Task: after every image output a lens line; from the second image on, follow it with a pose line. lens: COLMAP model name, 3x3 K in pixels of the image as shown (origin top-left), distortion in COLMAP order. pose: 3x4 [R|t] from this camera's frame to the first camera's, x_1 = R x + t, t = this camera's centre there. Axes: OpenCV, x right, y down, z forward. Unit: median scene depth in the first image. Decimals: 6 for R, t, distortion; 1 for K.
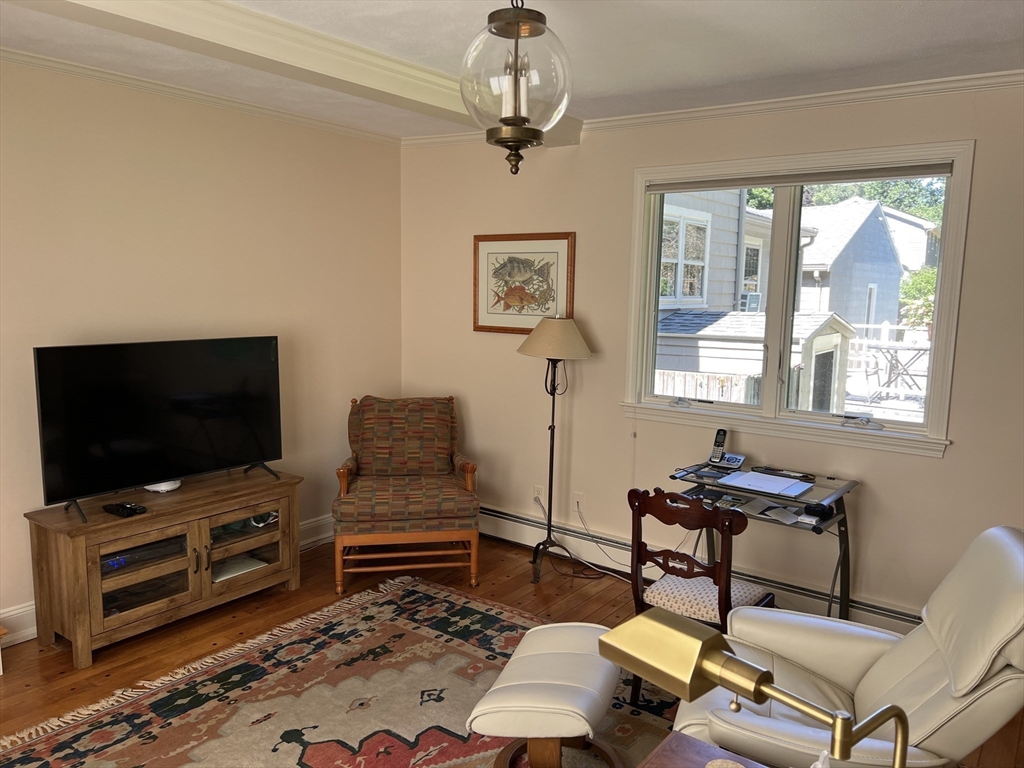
lens RADIAL K [[763.6, 0, 512.9], [0, 763.6, 394.5], [0, 0, 1]] dist [0.075092, 0.000933]
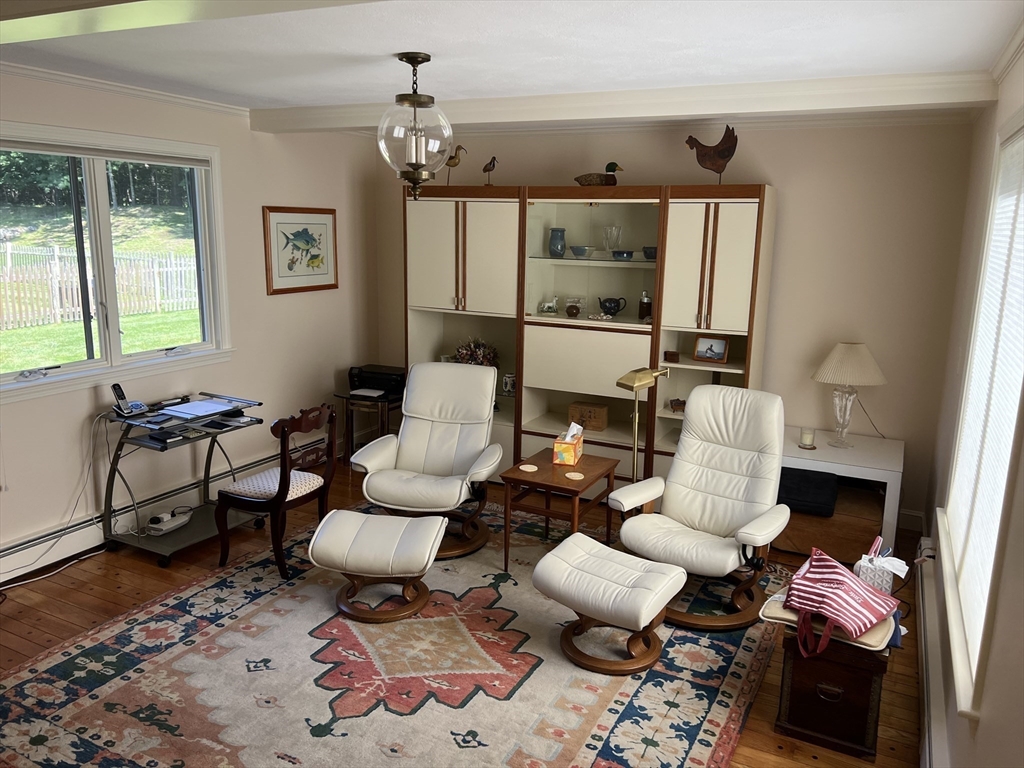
lens RADIAL K [[770.6, 0, 515.7], [0, 770.6, 379.3], [0, 0, 1]] dist [0.079129, -0.101712]
pose [[-0.183020, -0.197783, 0.963009, -1.053063], [0.138568, 0.964585, 0.224442, -0.147317], [-0.973295, 0.174520, -0.149132, 0.750334]]
